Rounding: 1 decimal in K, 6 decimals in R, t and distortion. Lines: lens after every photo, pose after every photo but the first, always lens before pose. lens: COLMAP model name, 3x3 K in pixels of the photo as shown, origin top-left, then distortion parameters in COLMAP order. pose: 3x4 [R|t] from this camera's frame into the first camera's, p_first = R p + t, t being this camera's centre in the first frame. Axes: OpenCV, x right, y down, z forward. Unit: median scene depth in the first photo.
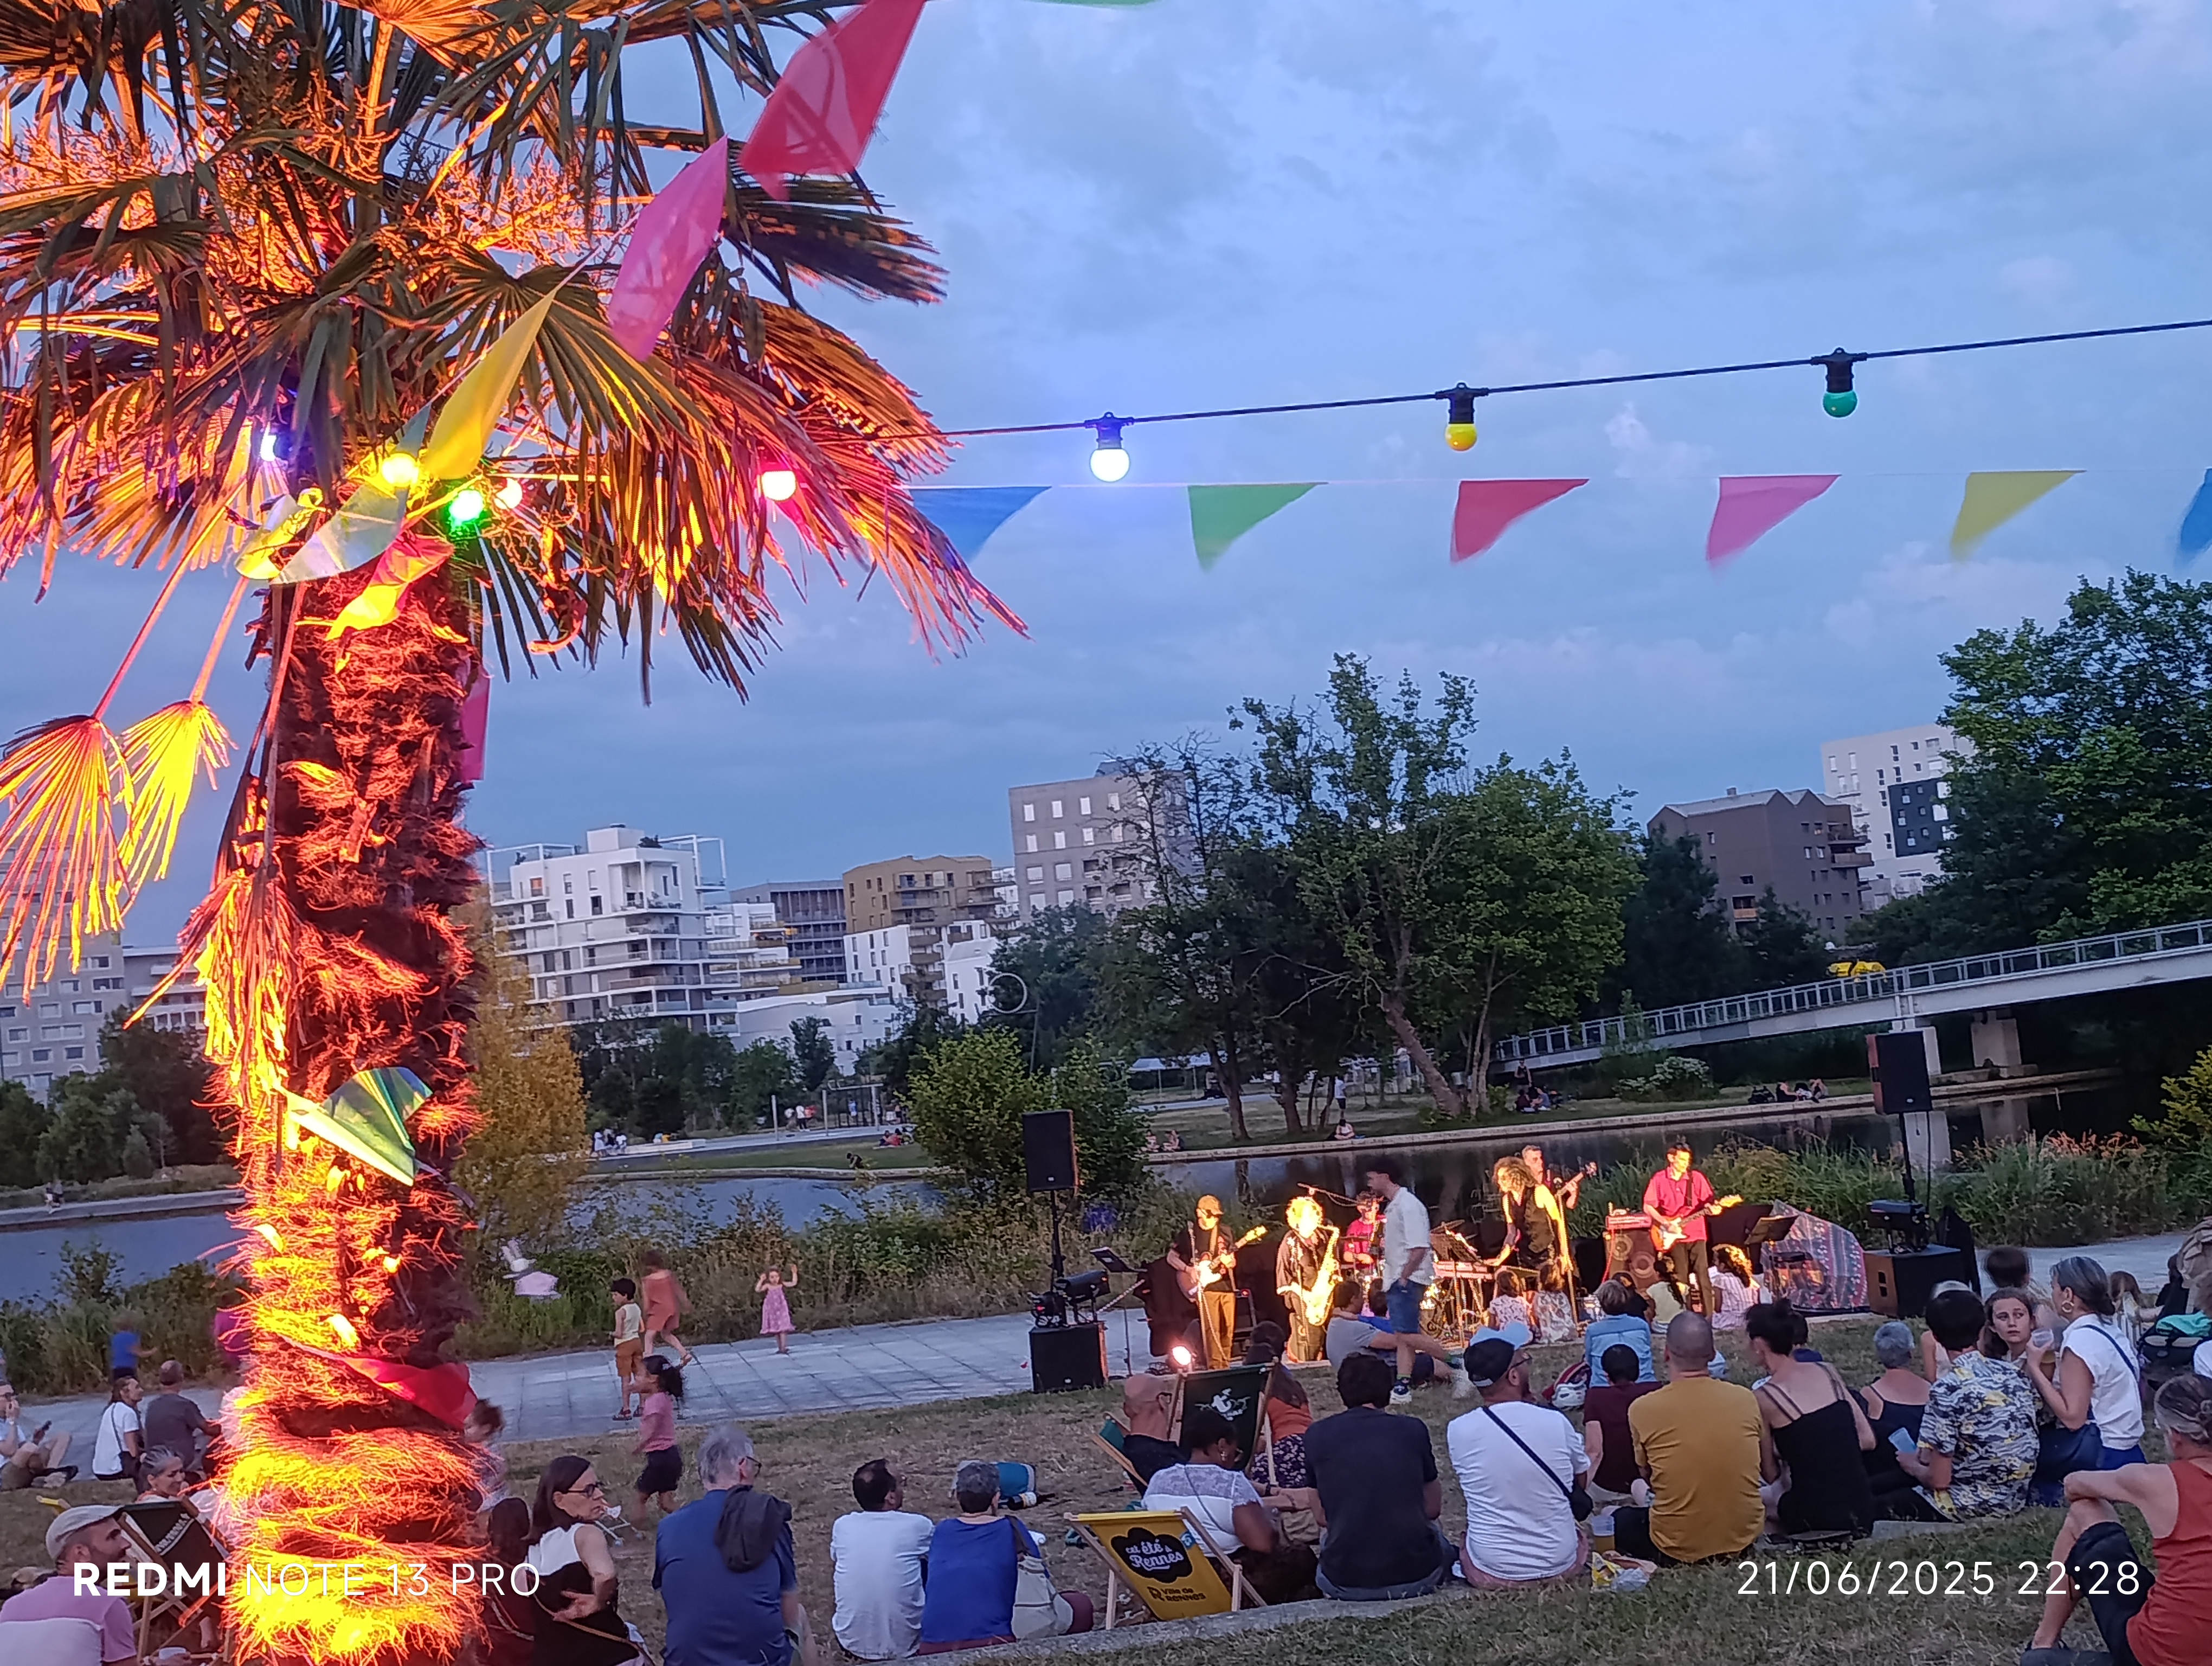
lens RADIAL K [[2621.2, 0, 1106.0], [0, 2621.2, 833.0], [0, 0, 1]] dist [0.143756, -0.395726]
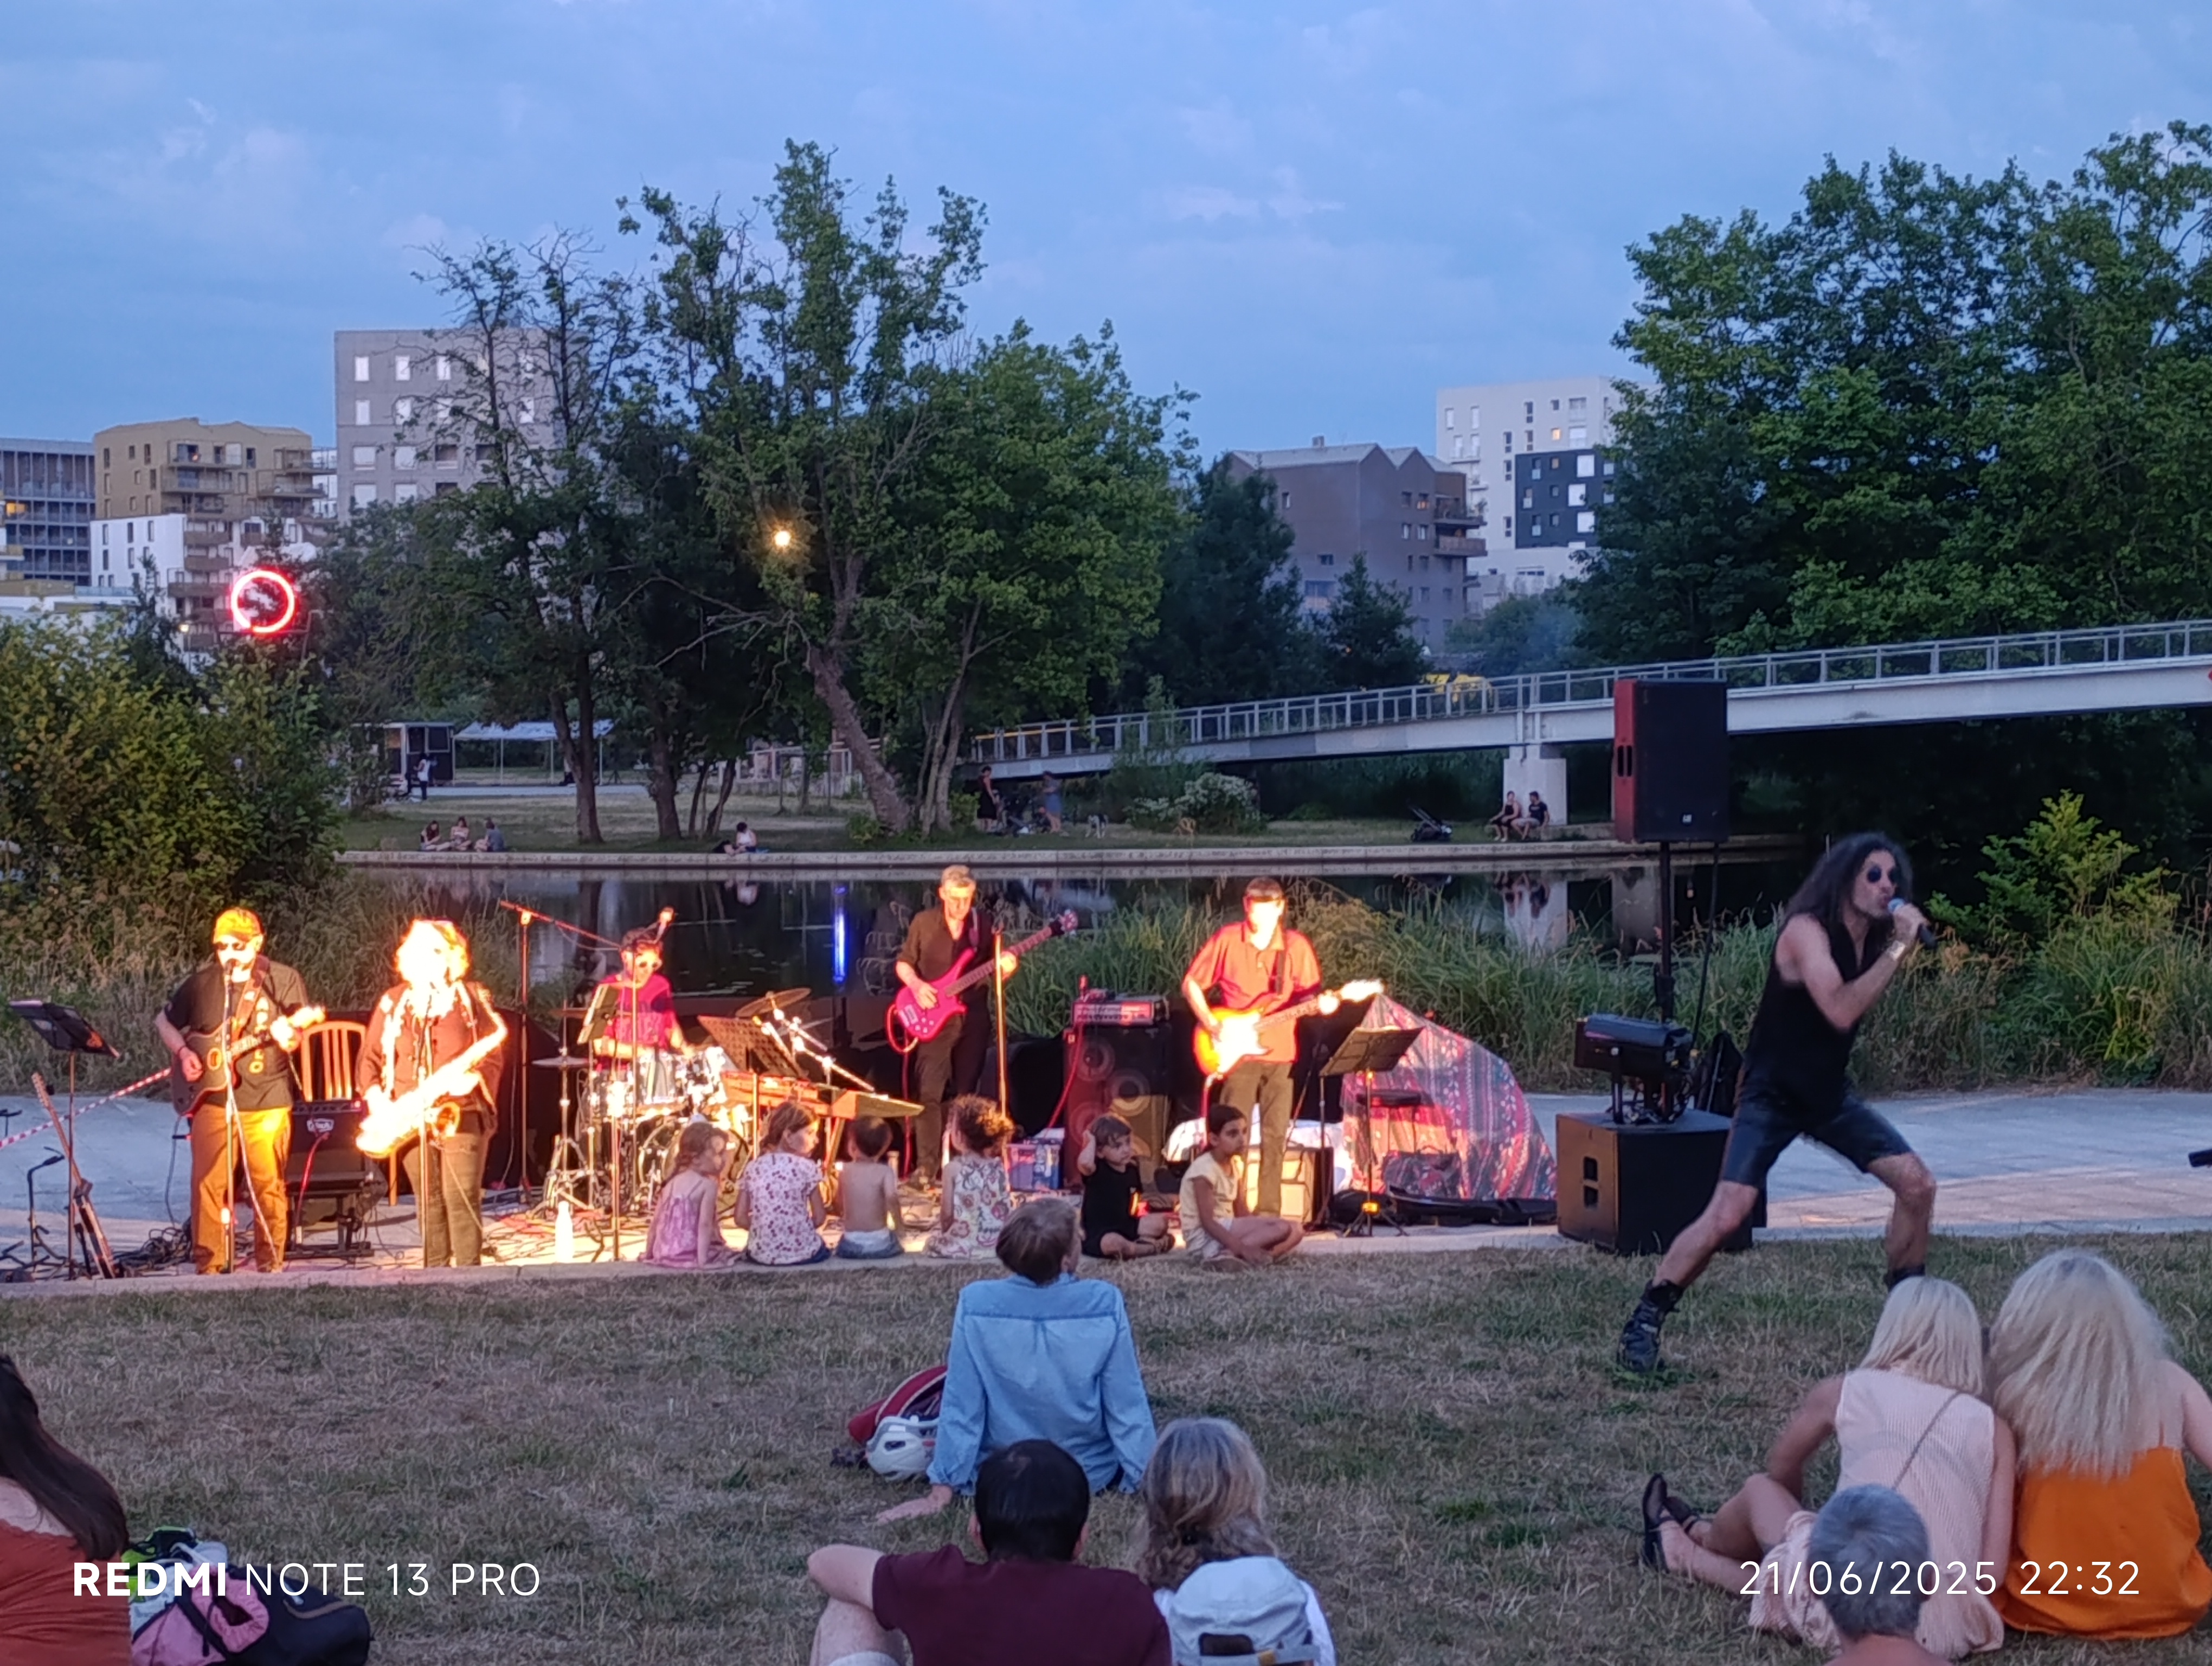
lens RADIAL K [[2621.2, 0, 1106.0], [0, 2621.2, 833.0], [0, 0, 1]] dist [0.143756, -0.395726]
pose [[0.981074, 0.081544, 0.175626, 0.063256], [-0.098339, 0.991153, 0.089138, 0.039786], [-0.166803, -0.104721, 0.980413, 0.303348]]
